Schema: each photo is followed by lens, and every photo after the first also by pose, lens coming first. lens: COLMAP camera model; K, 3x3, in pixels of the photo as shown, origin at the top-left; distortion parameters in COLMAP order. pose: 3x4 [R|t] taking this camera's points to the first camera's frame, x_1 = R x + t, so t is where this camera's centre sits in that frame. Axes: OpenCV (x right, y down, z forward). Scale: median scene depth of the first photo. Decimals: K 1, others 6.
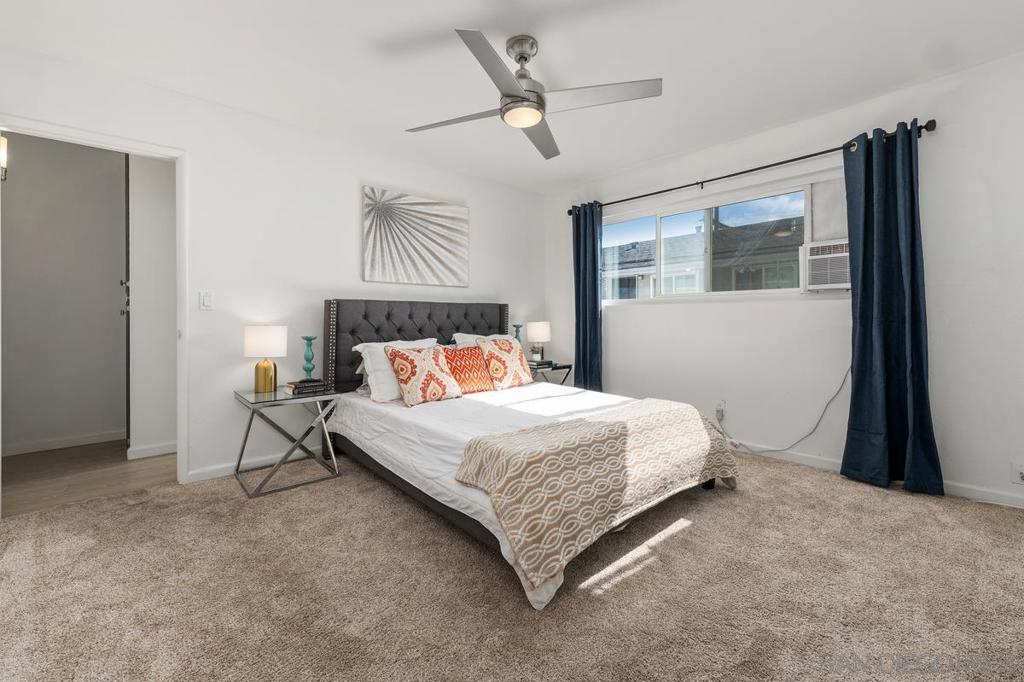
lens RADIAL K [[423.5, 0, 510.5], [0, 423.5, 316.2], [0, 0, 1]] dist [0.004828, 0.000333]
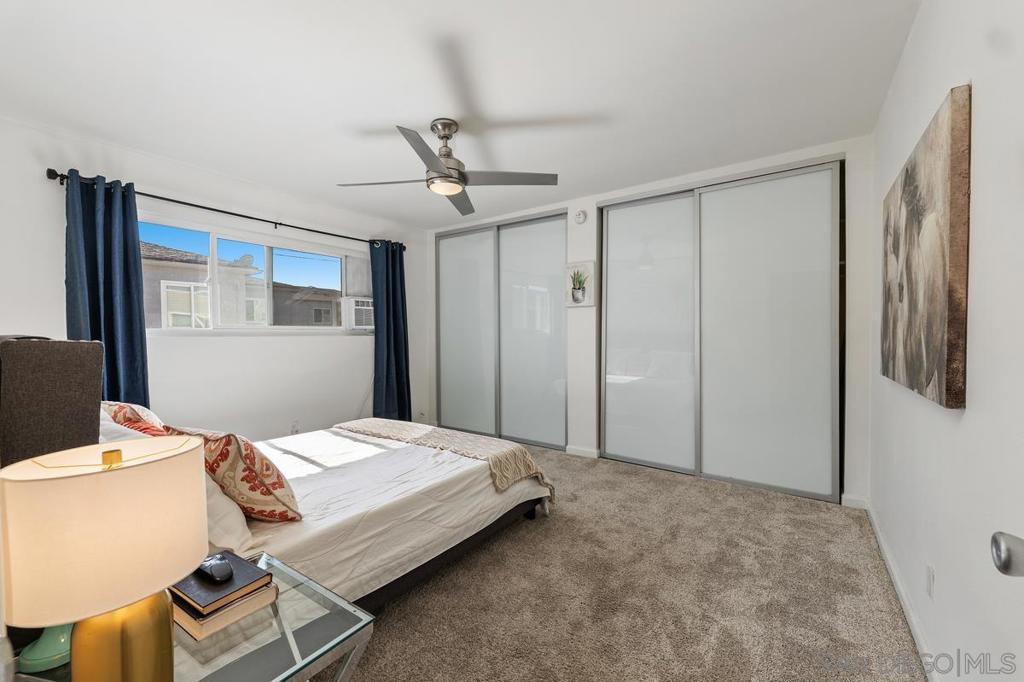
lens RADIAL K [[419.9, 0, 511.5], [0, 419.9, 328.1], [0, 0, 1]] dist [0.001327, -0.000350]
pose [[-0.233523, 0.013110, 0.972263, -0.905312], [0.001349, 0.999913, -0.013159, -0.047620], [-0.972350, -0.001761, -0.233520, 0.862763]]
